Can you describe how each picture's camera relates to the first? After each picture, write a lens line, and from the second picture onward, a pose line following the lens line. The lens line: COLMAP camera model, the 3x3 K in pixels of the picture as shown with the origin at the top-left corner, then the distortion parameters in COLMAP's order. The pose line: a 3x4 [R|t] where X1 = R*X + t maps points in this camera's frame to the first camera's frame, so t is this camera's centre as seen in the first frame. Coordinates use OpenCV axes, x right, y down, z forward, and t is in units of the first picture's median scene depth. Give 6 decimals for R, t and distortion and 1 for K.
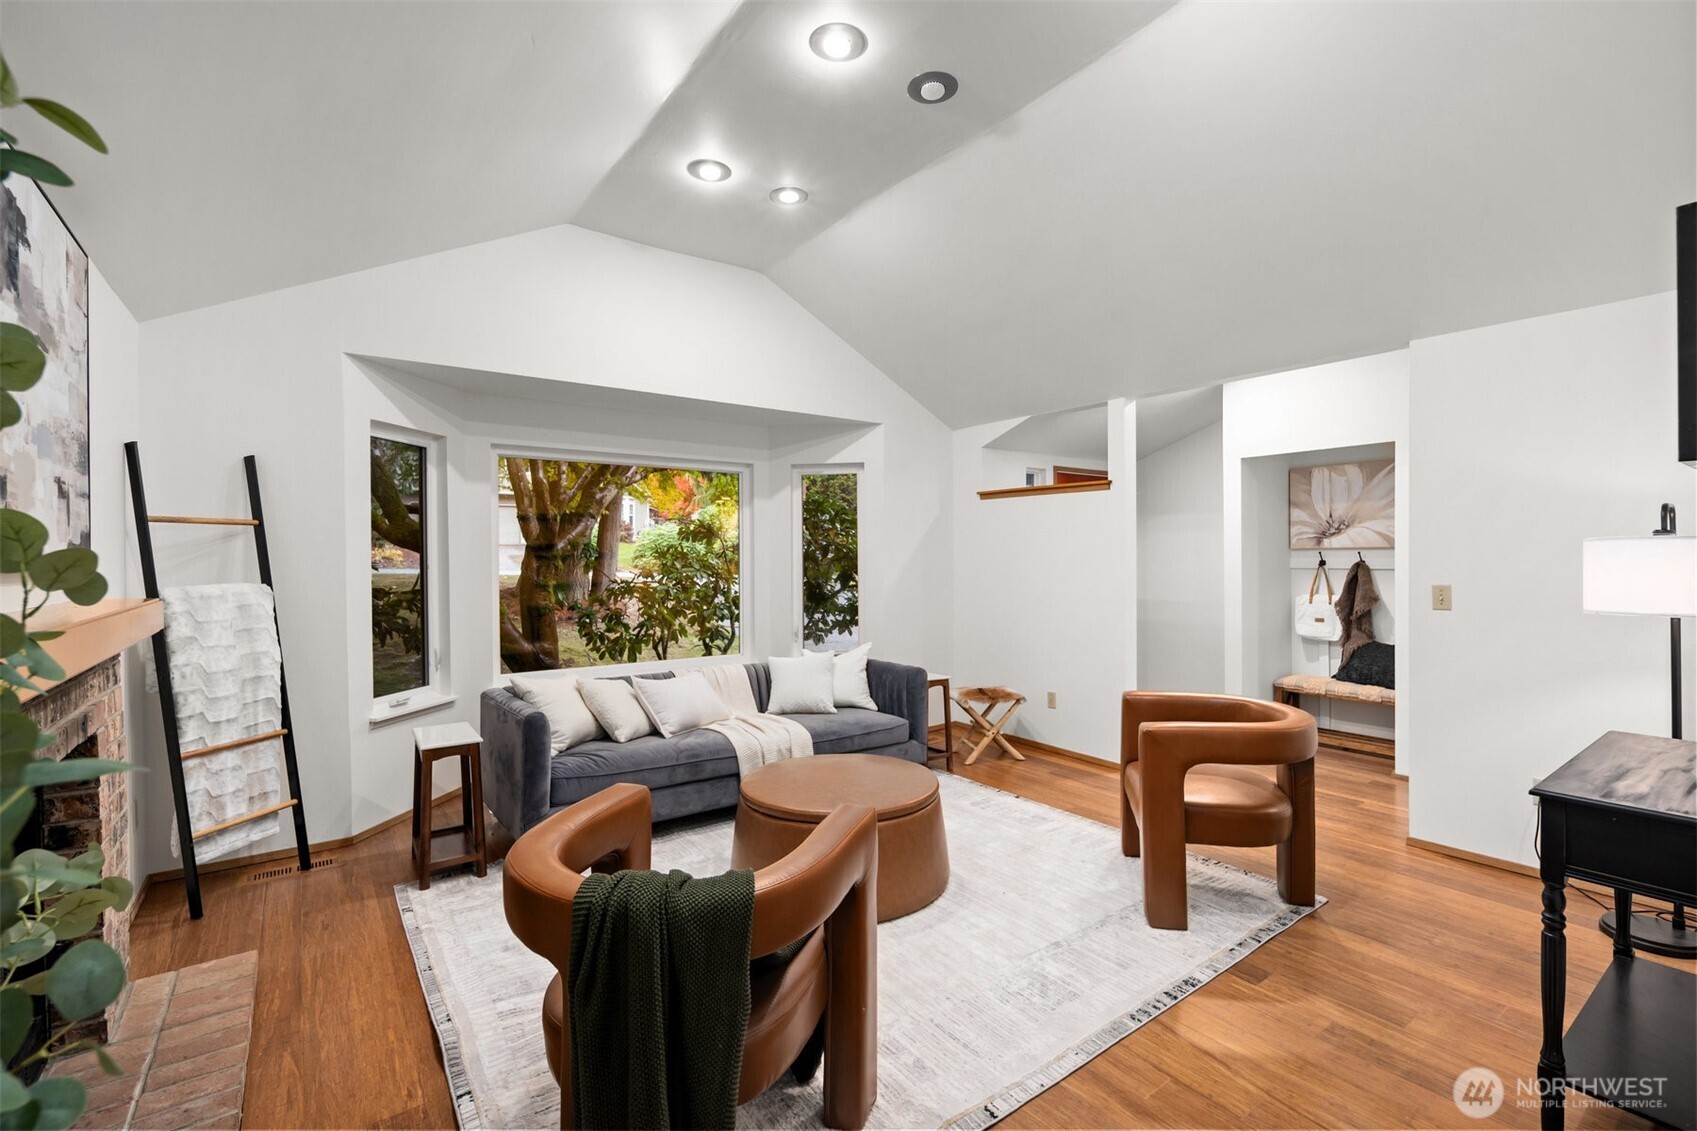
lens RADIAL K [[752.1, 0, 857.4], [0, 752.1, 560.3], [0, 0, 1]] dist [0.000516, -0.000184]
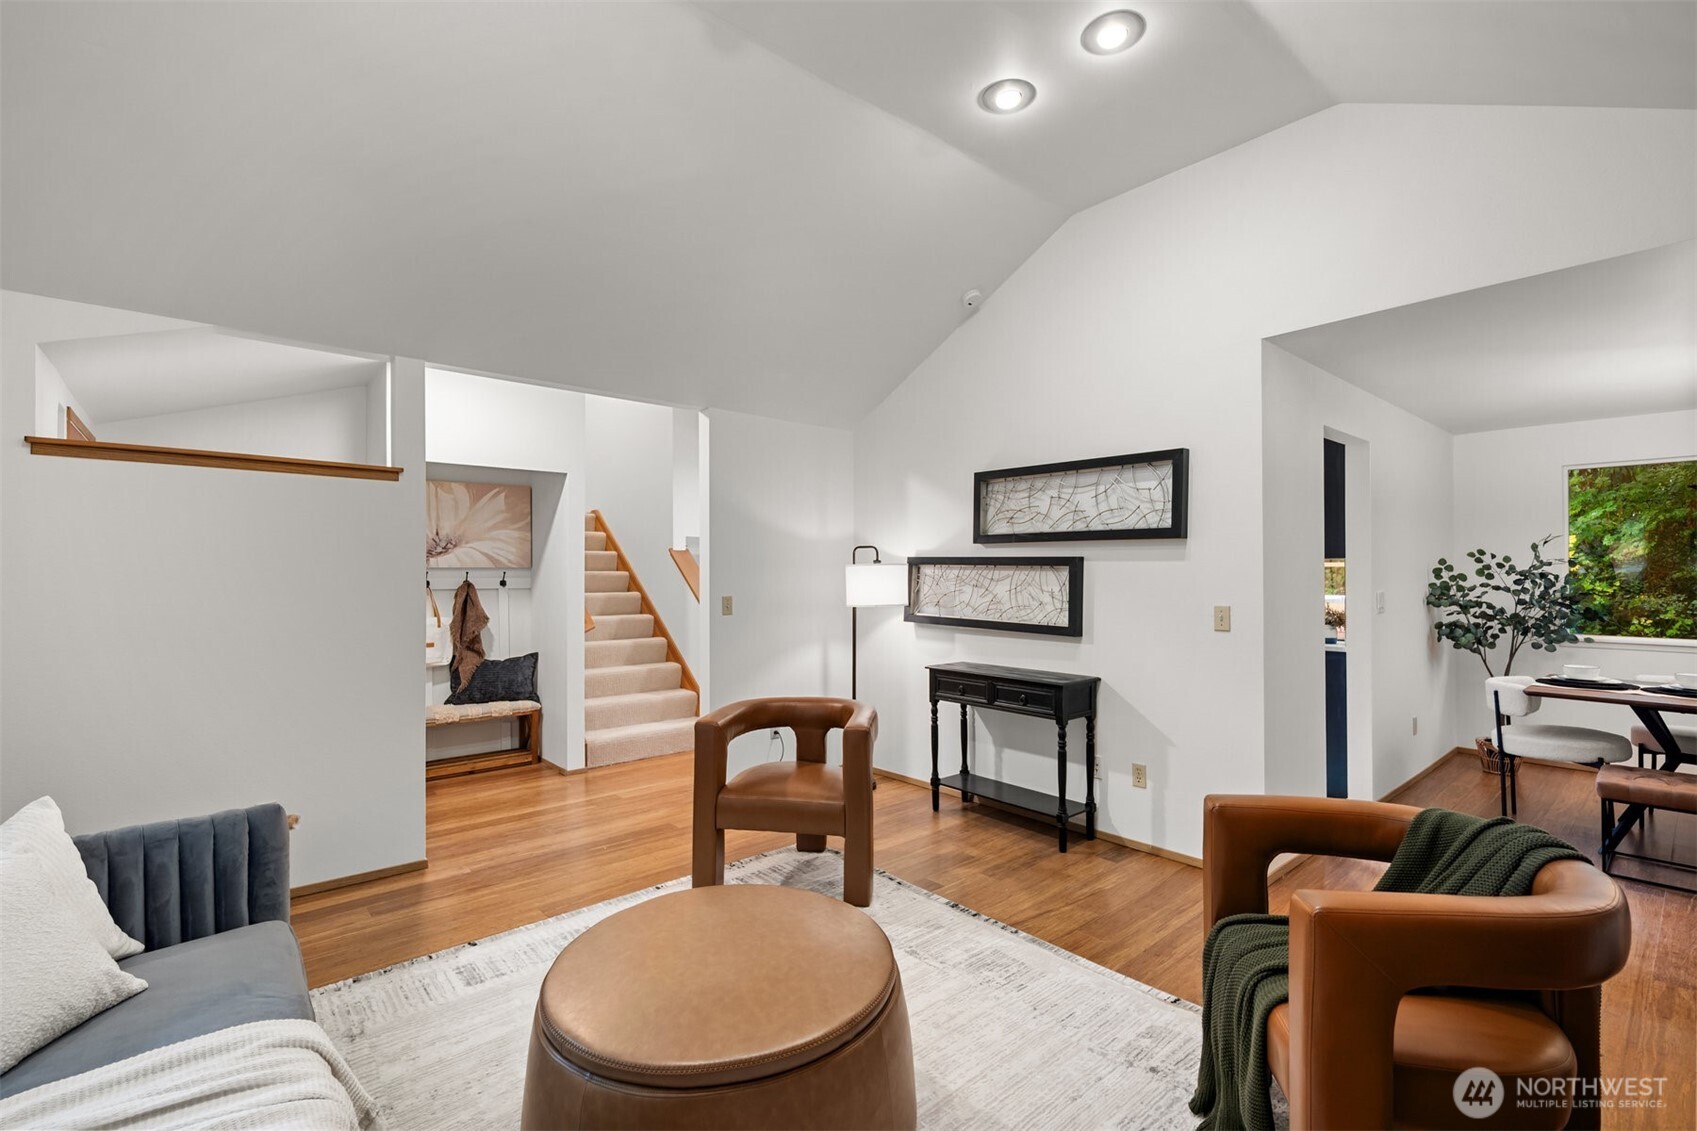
lens RADIAL K [[752.1, 0, 857.4], [0, 752.1, 560.3], [0, 0, 1]] dist [0.000516, -0.000184]
pose [[-0.089351, 0.023227, 0.995729, -0.416459], [0.010780, 0.999692, -0.022352, 0.001627], [-0.995942, 0.008737, -0.089574, 0.640821]]
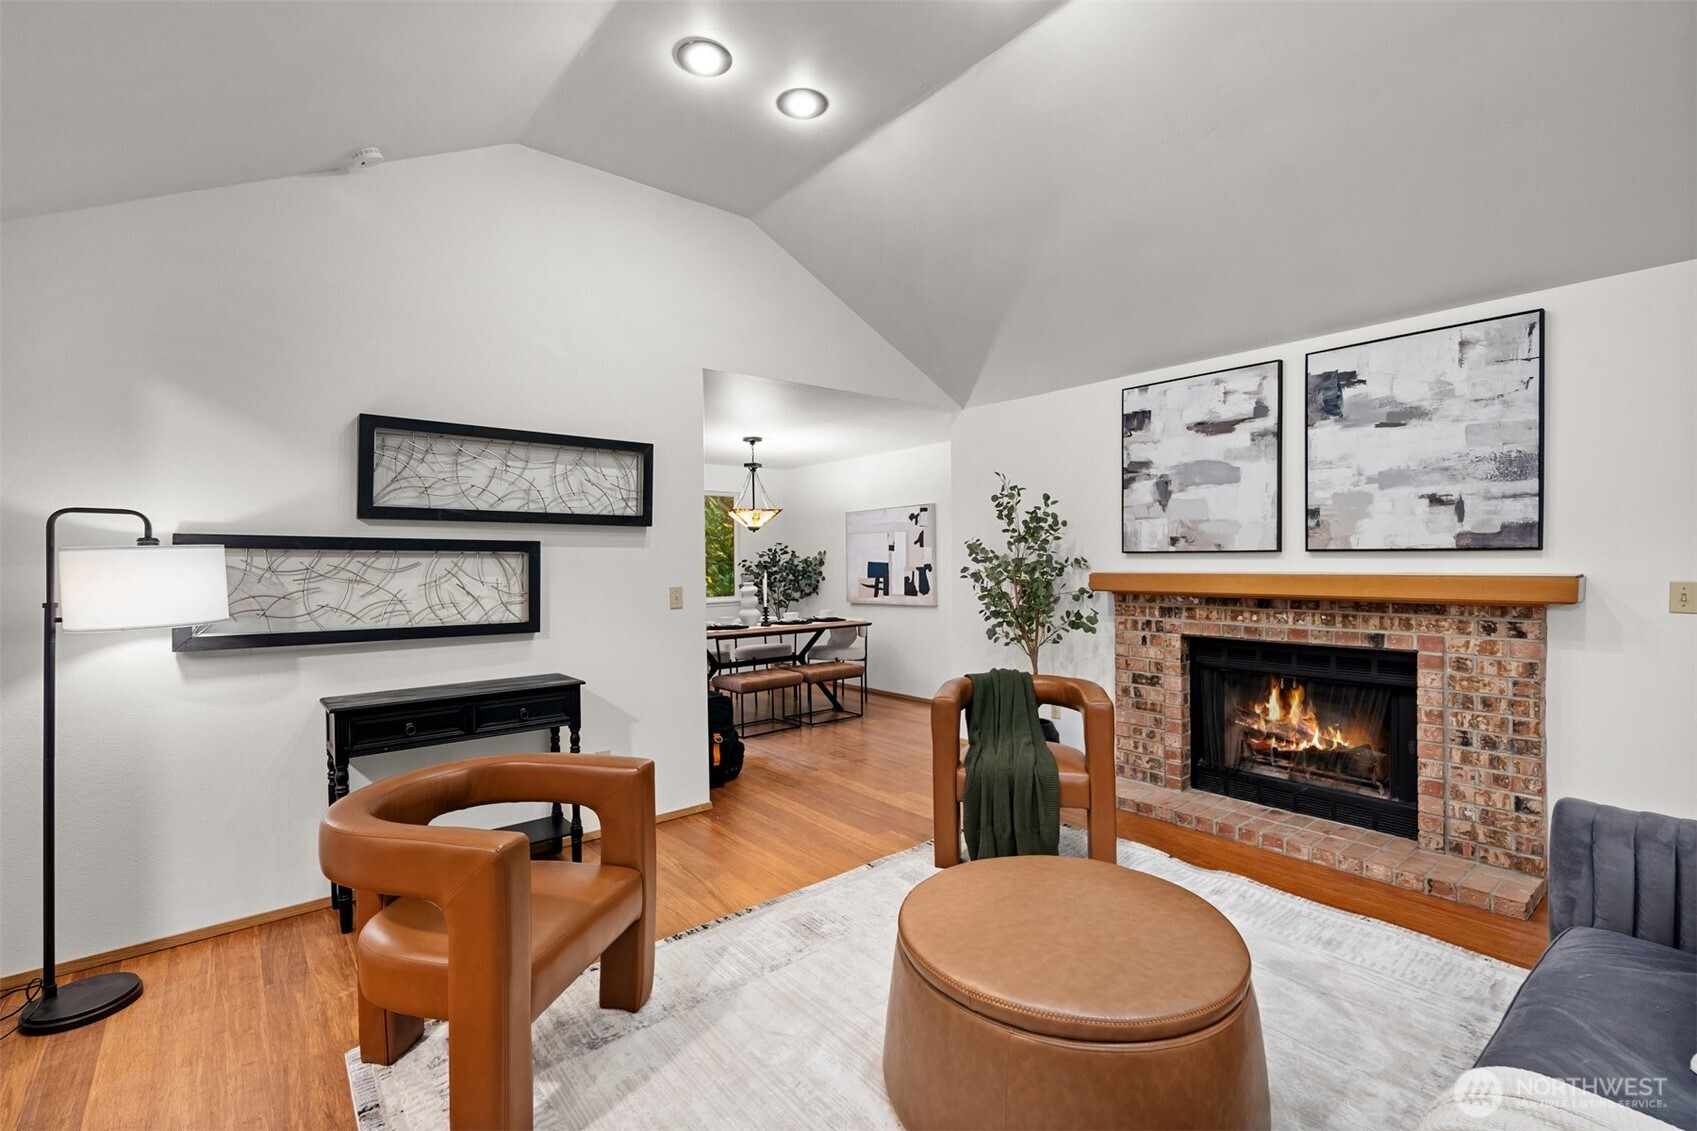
lens RADIAL K [[752.1, 0, 857.4], [0, 752.1, 560.3], [0, 0, 1]] dist [0.000516, -0.000184]
pose [[-0.997749, 0.018737, -0.064385, 0.118897], [0.017927, 0.999753, 0.013141, -0.003880], [0.064615, 0.011958, -0.997839, 1.071059]]
